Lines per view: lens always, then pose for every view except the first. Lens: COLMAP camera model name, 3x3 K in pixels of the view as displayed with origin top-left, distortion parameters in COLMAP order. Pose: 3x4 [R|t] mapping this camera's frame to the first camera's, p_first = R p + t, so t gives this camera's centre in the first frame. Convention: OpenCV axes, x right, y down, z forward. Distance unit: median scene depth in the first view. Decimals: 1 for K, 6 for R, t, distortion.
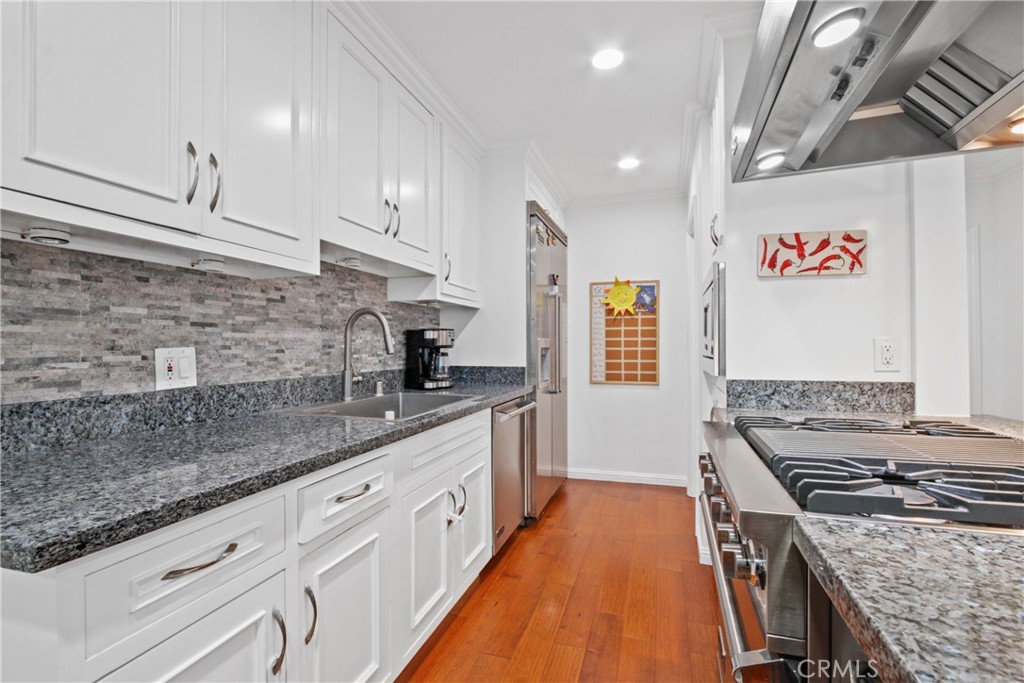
lens RADIAL K [[479.6, 0, 510.2], [0, 479.6, 341.3], [0, 0, 1]] dist [-0.016856, 0.002338]
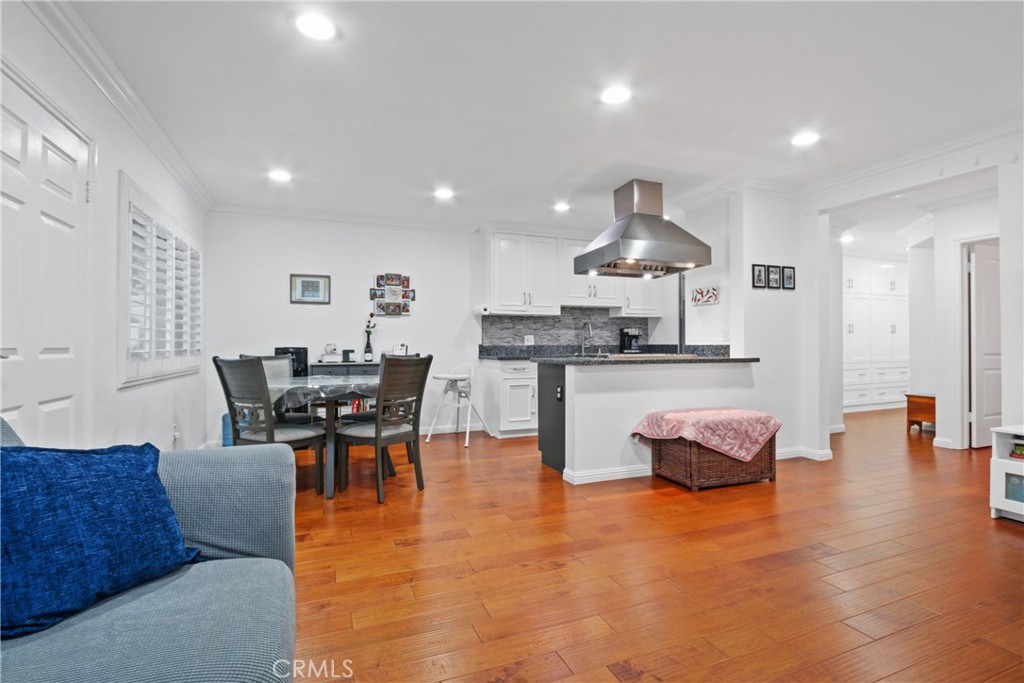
lens RADIAL K [[479.6, 0, 508.9], [0, 479.6, 341.7], [0, 0, 1]] dist [-0.016856, 0.002338]
pose [[0.643756, -0.006925, -0.765200, 1.990912], [0.011771, 0.999930, 0.000853, 0.052642], [0.765140, -0.009557, 0.643793, -1.530934]]
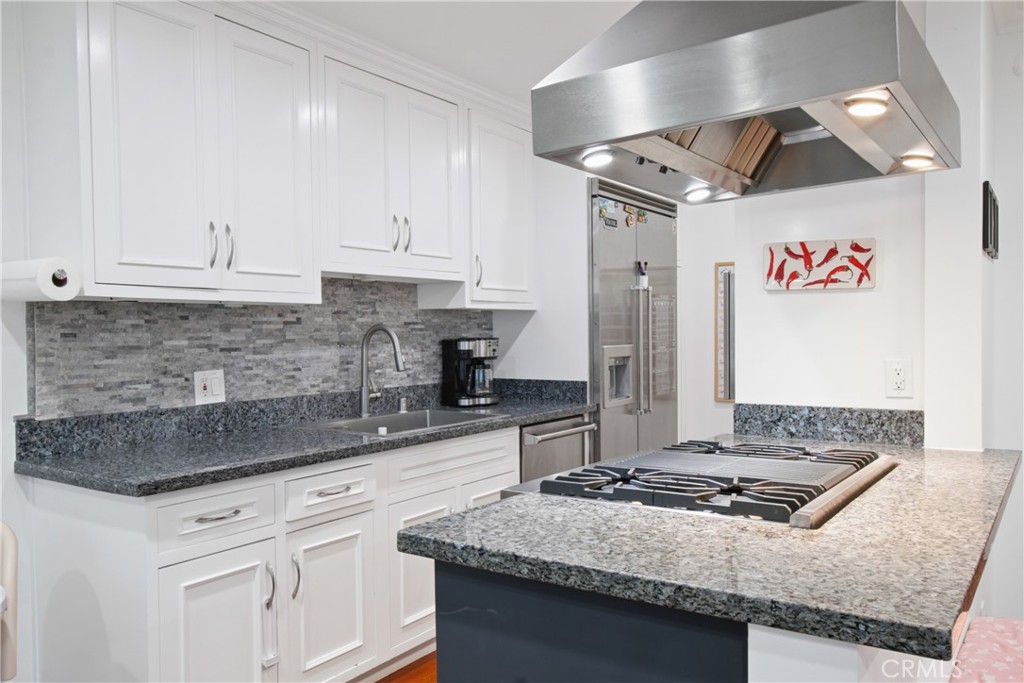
lens RADIAL K [[809.0, 0, 509.3], [0, 809.0, 343.9], [0, 0, 1]] dist [-0.002166, 0.000459]
pose [[0.959114, -0.003311, -0.283002, 0.520222], [0.010620, 0.999648, 0.024298, -0.080723], [0.282822, -0.026310, 0.958812, -0.642041]]
